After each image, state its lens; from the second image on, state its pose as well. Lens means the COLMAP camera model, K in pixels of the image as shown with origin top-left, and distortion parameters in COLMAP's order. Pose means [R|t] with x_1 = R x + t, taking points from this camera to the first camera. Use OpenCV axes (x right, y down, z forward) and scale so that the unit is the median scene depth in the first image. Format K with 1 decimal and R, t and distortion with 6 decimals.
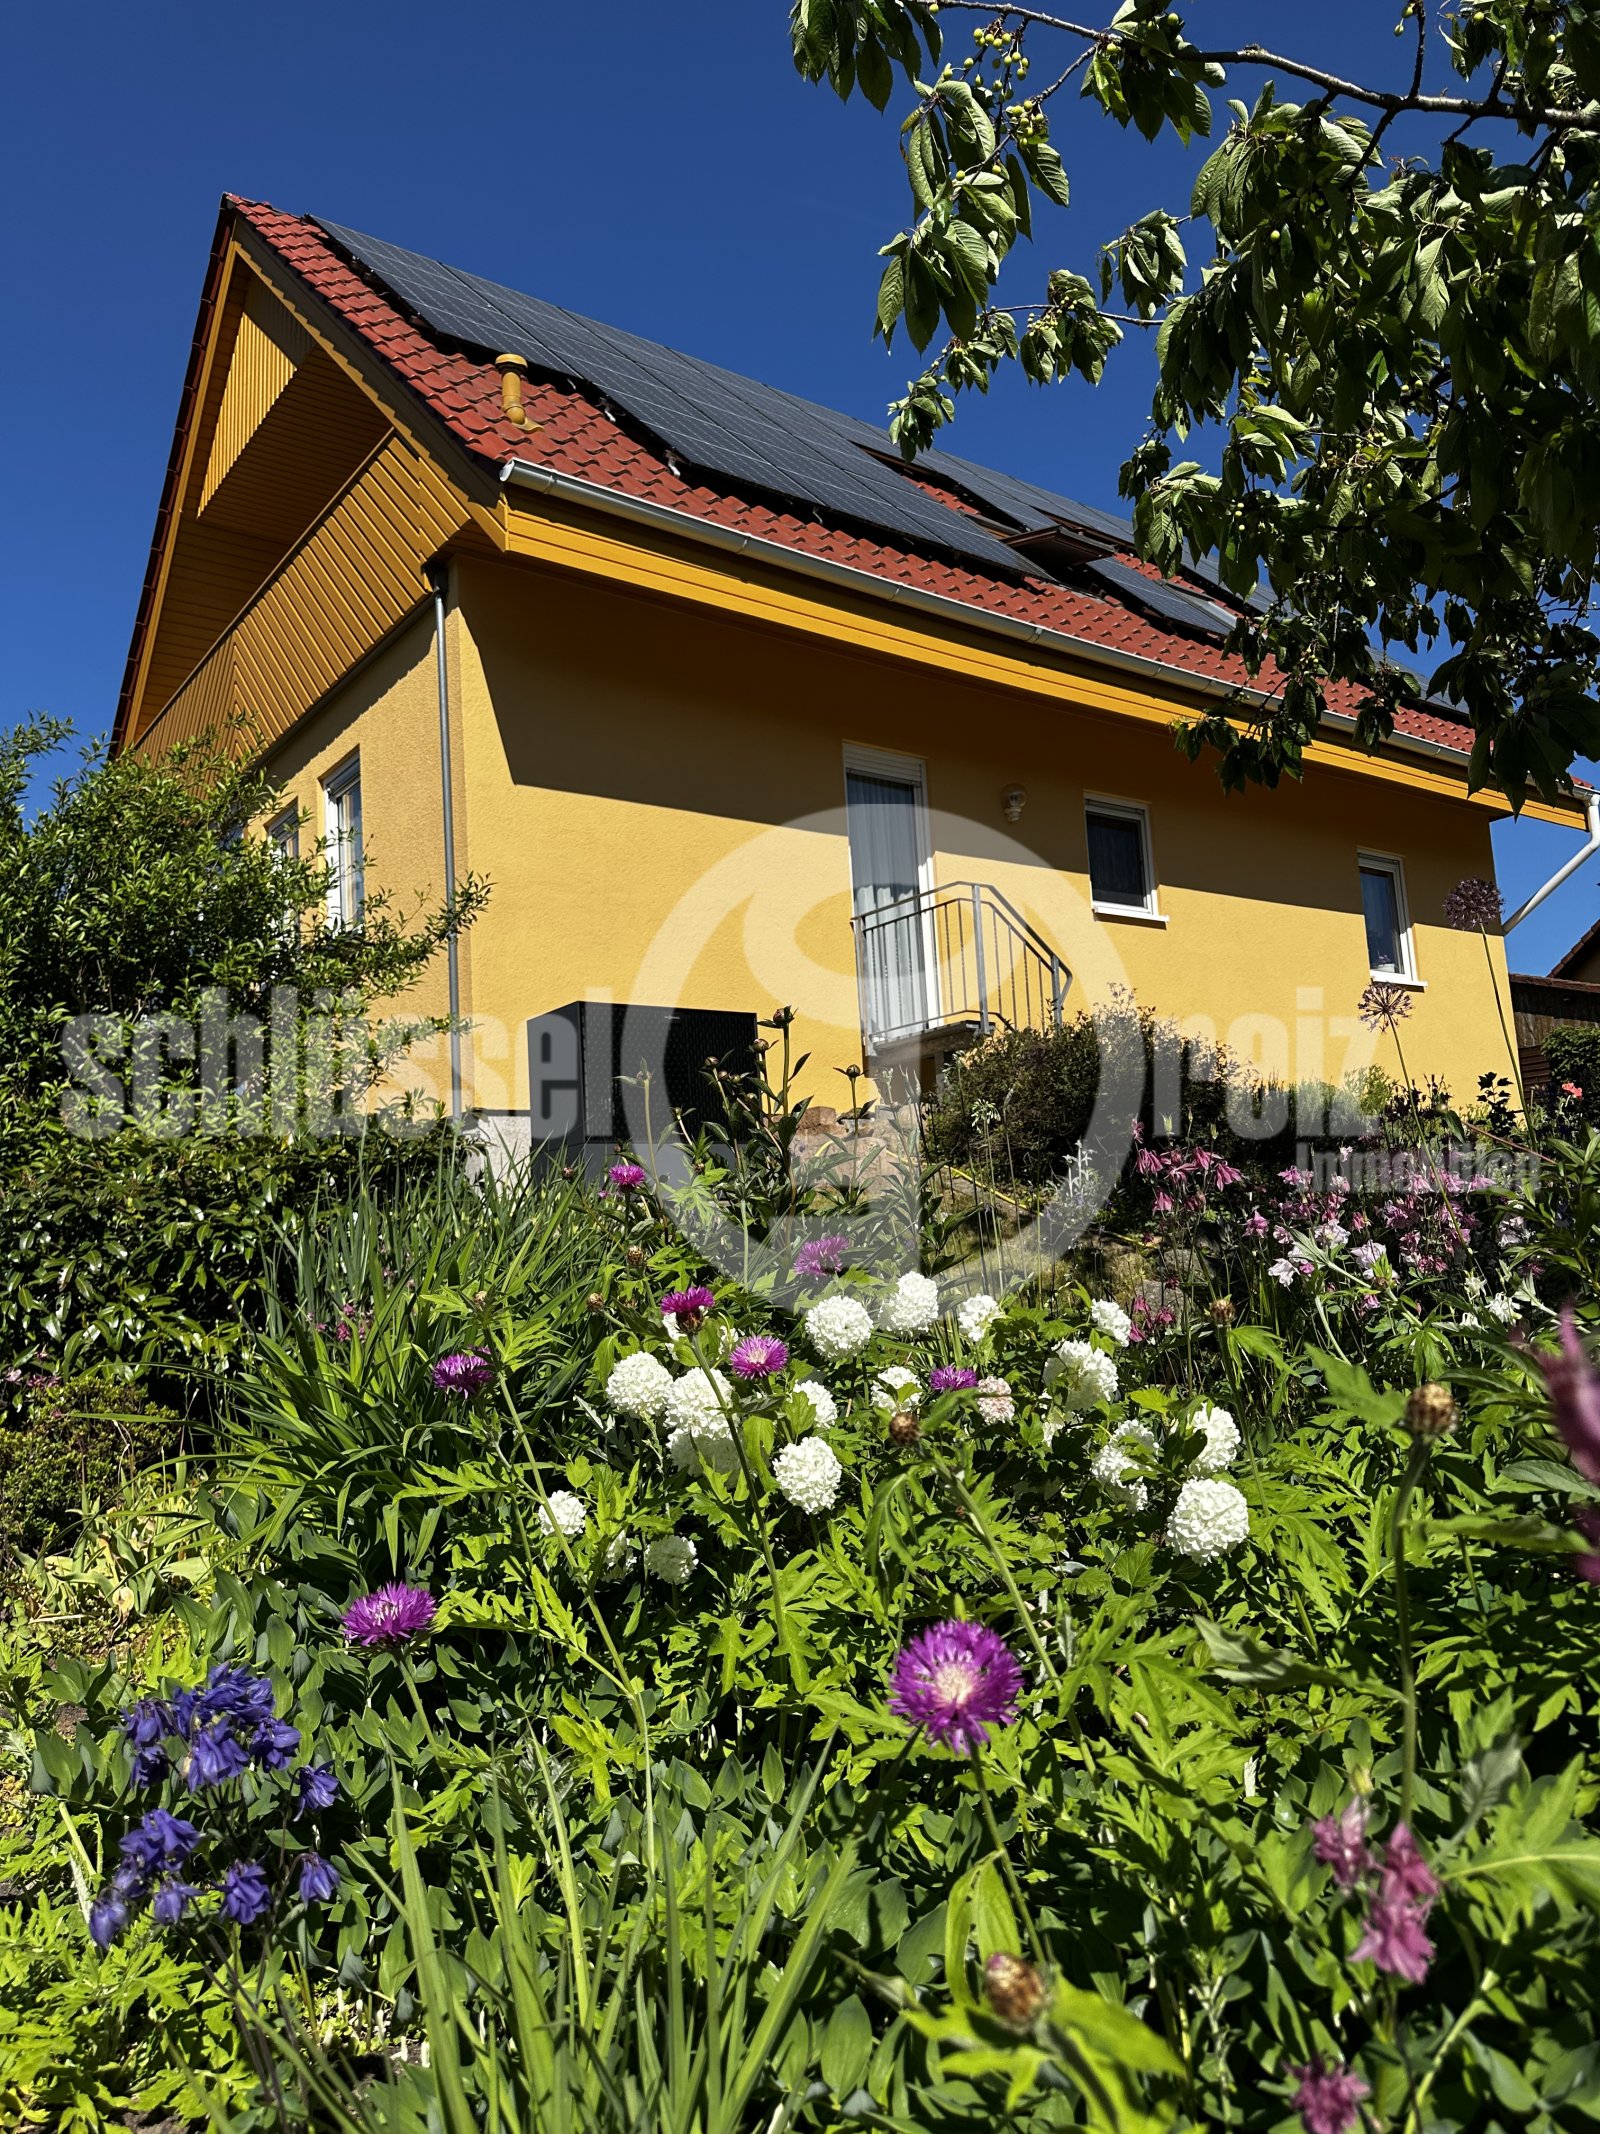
lens RADIAL K [[1505.1, 0, 801.2], [0, 1505.1, 1069.5], [0, 0, 1]] dist [0.020355, -0.036531]
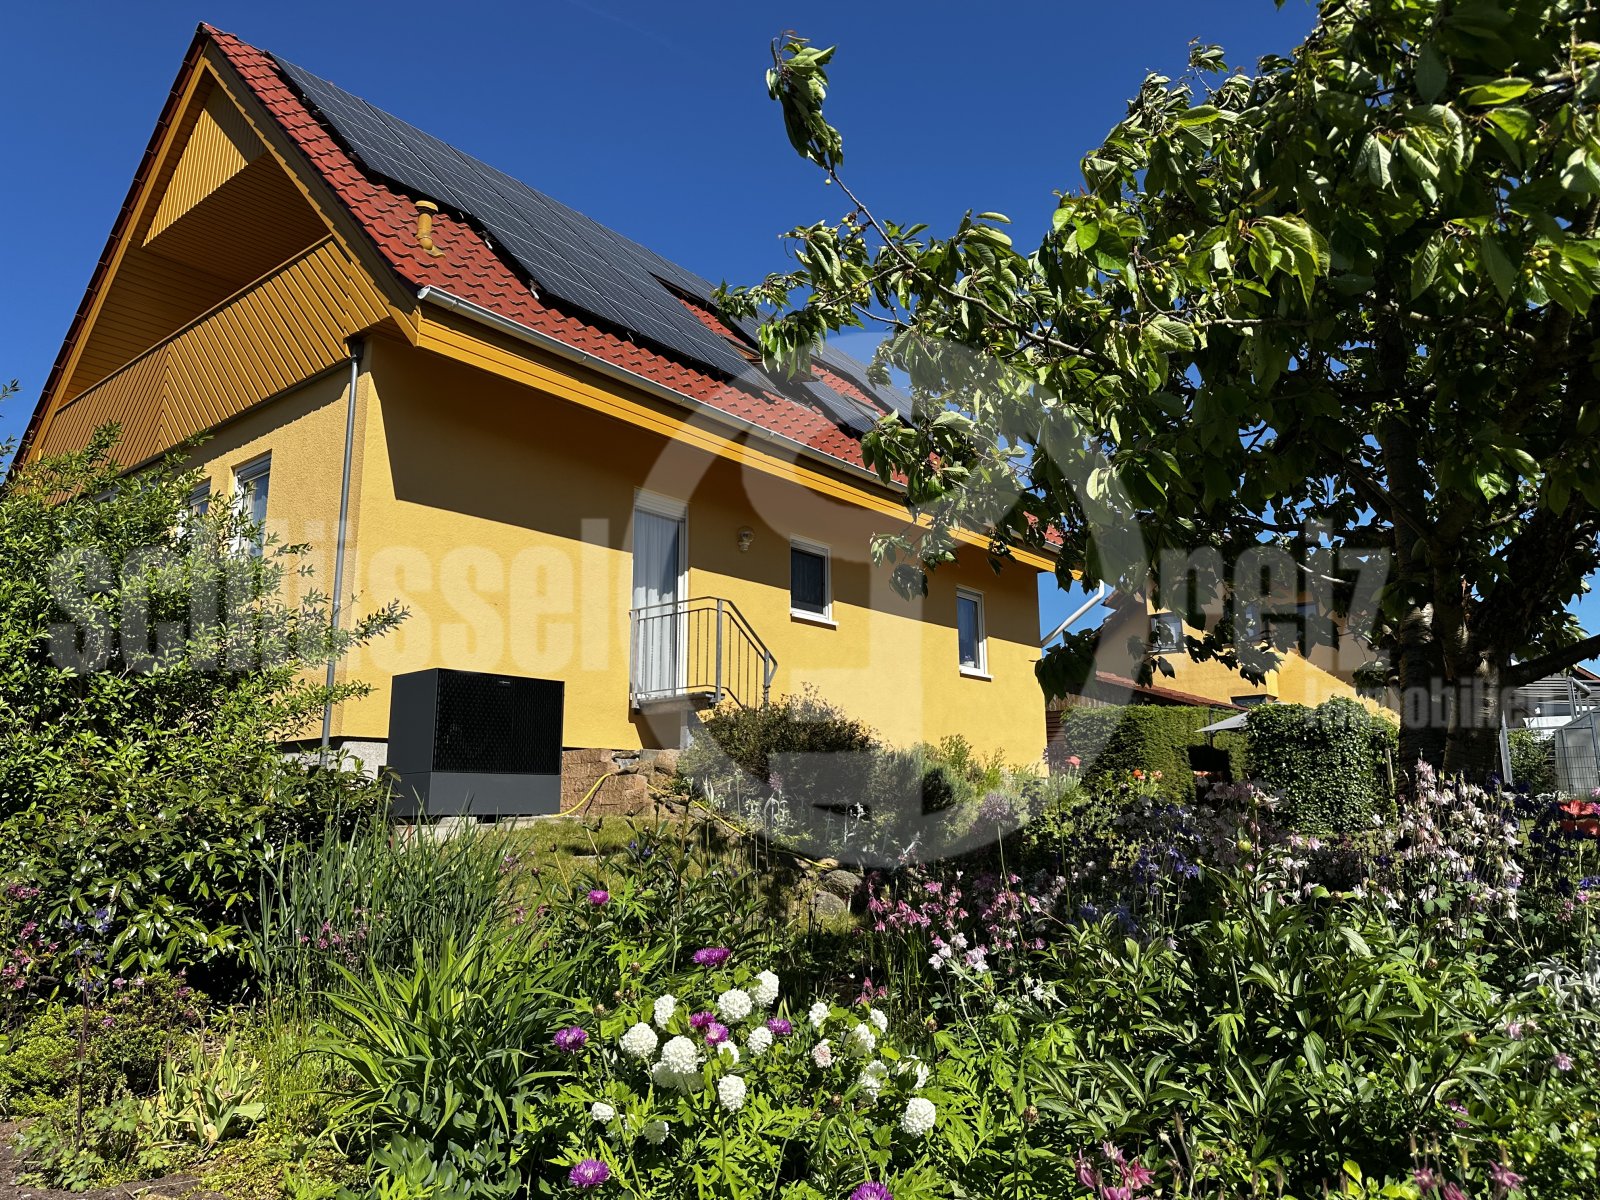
lens RADIAL K [[1128.5, 0, 808.3], [0, 1128.5, 601.7], [0, 0, 1]] dist [0.020355, -0.036531]
pose [[0.969393, 0.092899, 0.227258, -0.050742], [-0.078256, 0.994284, -0.072633, -0.049031], [-0.232707, 0.052625, 0.971122, -0.095497]]
